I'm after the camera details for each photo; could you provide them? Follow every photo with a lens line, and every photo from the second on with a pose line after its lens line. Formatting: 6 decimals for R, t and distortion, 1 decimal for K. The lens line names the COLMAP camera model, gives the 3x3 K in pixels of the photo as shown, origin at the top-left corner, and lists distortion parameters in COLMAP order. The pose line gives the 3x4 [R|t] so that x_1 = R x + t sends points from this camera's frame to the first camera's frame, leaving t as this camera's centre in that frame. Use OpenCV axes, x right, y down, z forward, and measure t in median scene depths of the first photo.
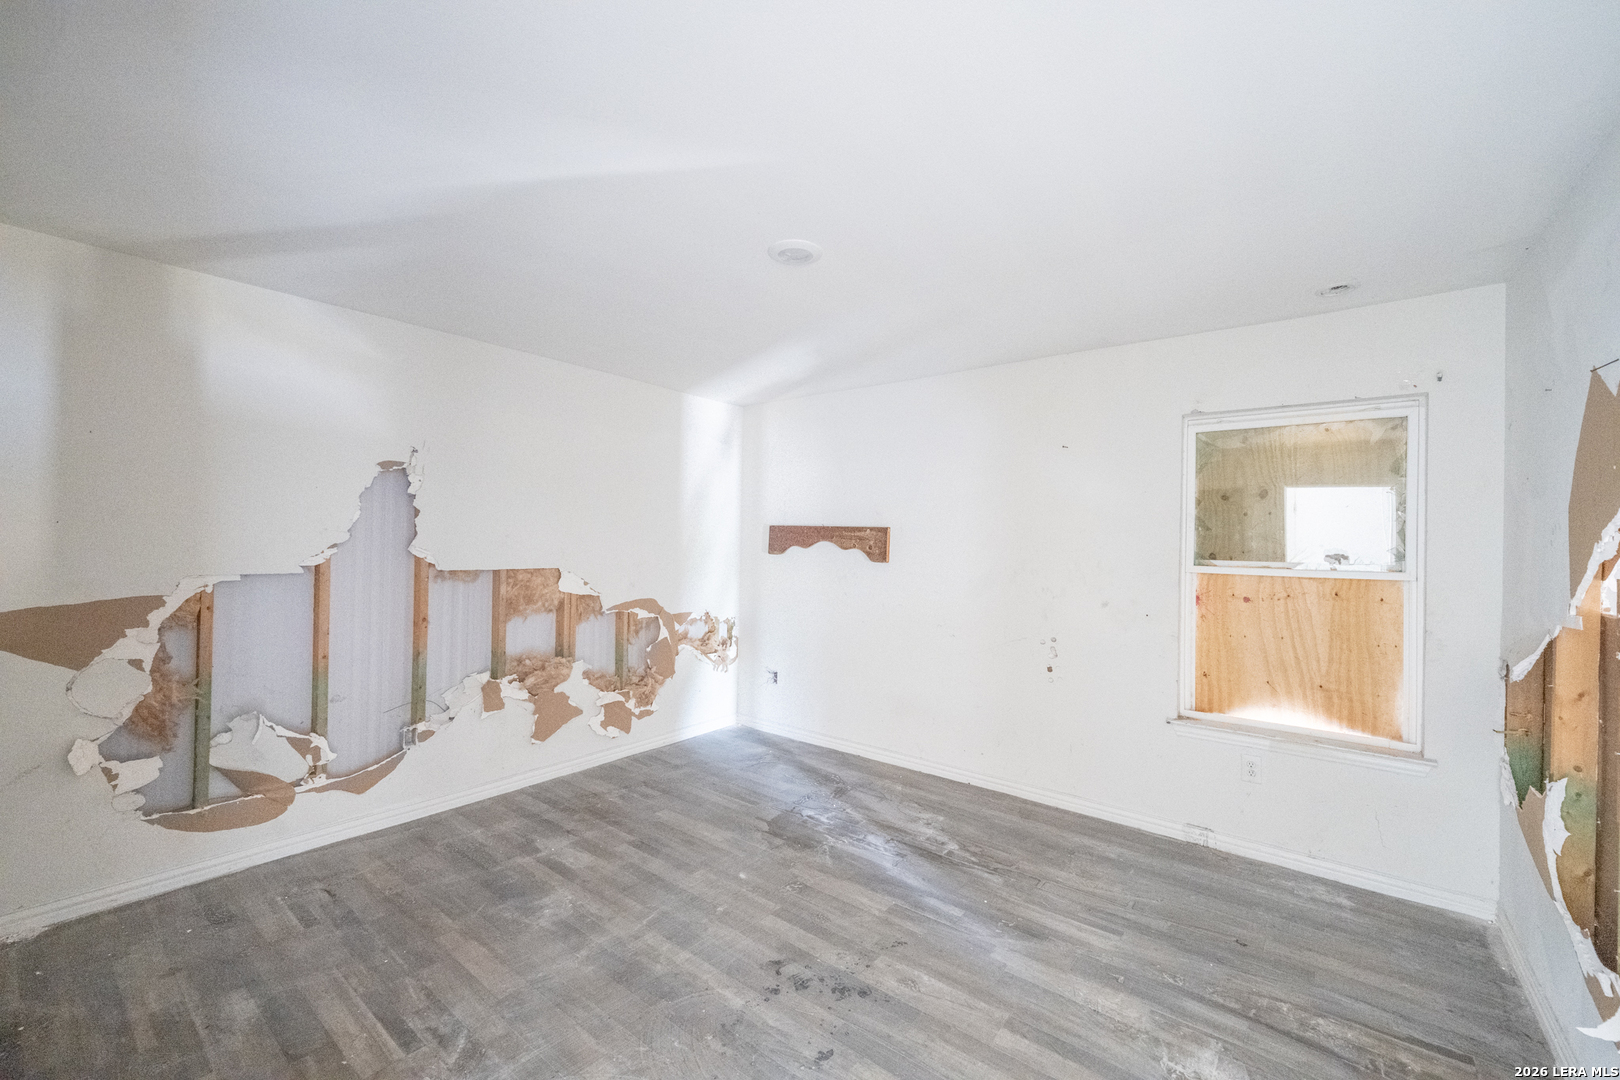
lens RADIAL K [[642.5, 0, 805.4], [0, 642.5, 540.9], [0, 0, 1]] dist [-0.005916, 0.000291]
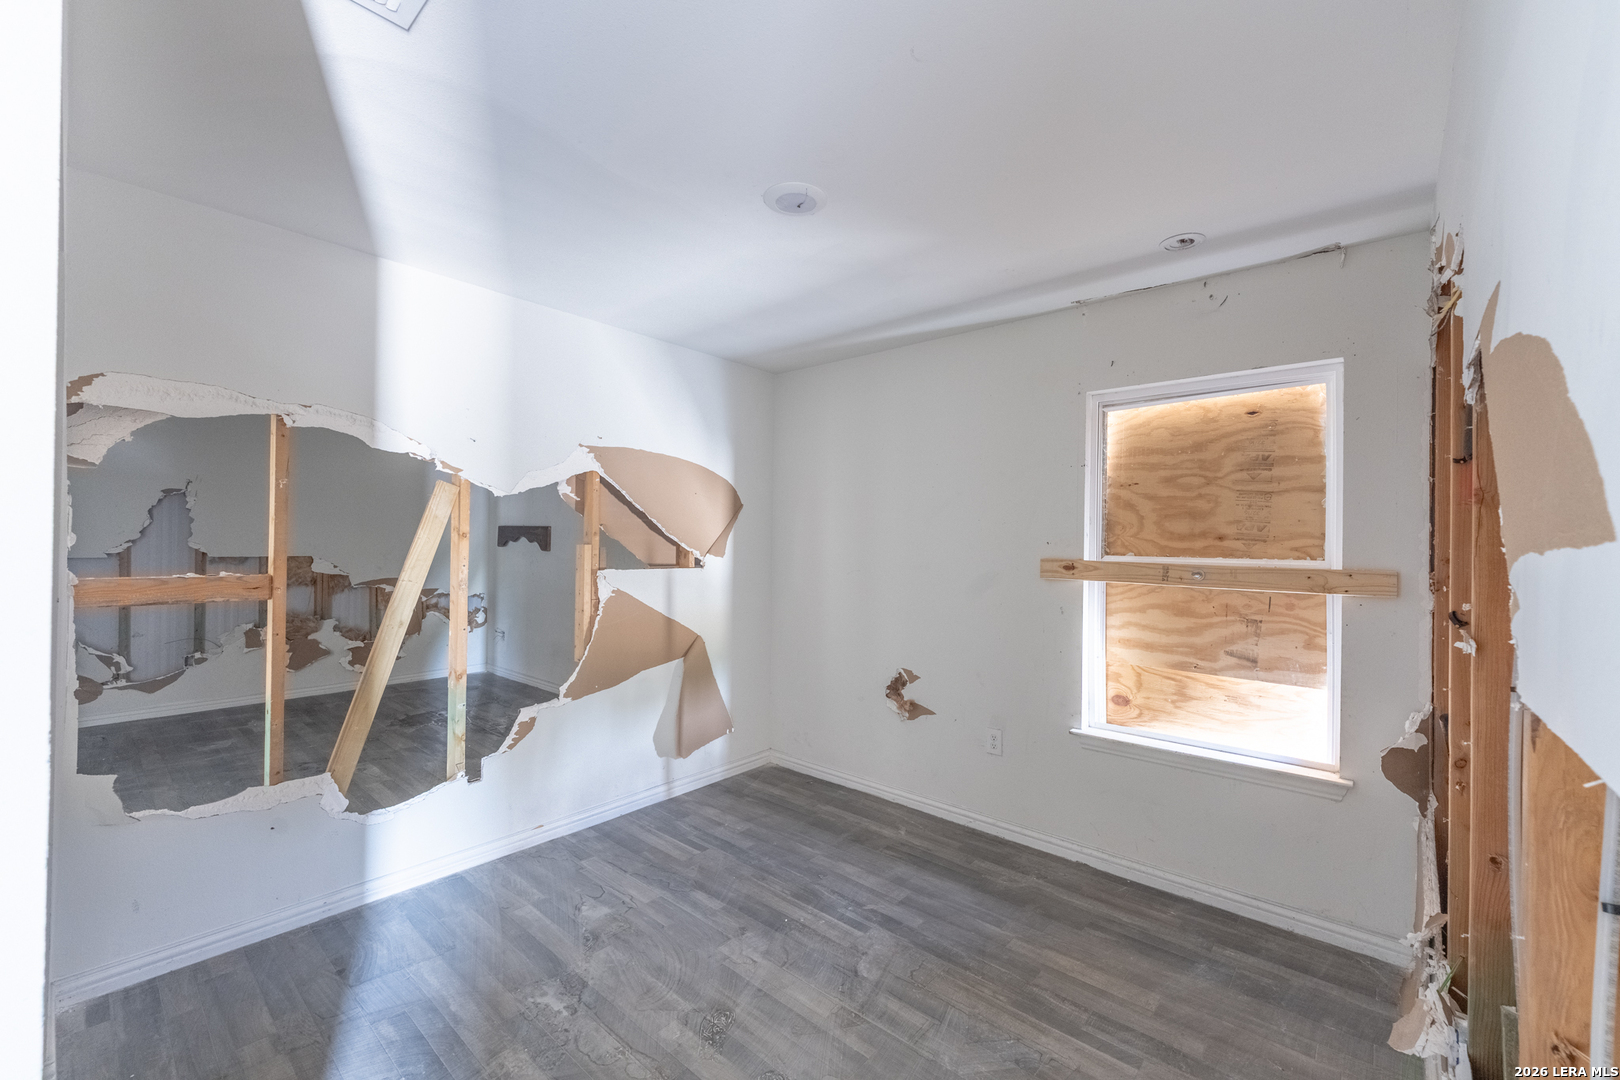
lens RADIAL K [[642.5, 0, 815.3], [0, 642.5, 537.9], [0, 0, 1]] dist [-0.005916, 0.000291]
pose [[0.998809, -0.012414, -0.047186, 1.012216], [0.011989, 0.999885, -0.009288, 0.032747], [0.047296, 0.008712, 0.998843, -0.513589]]
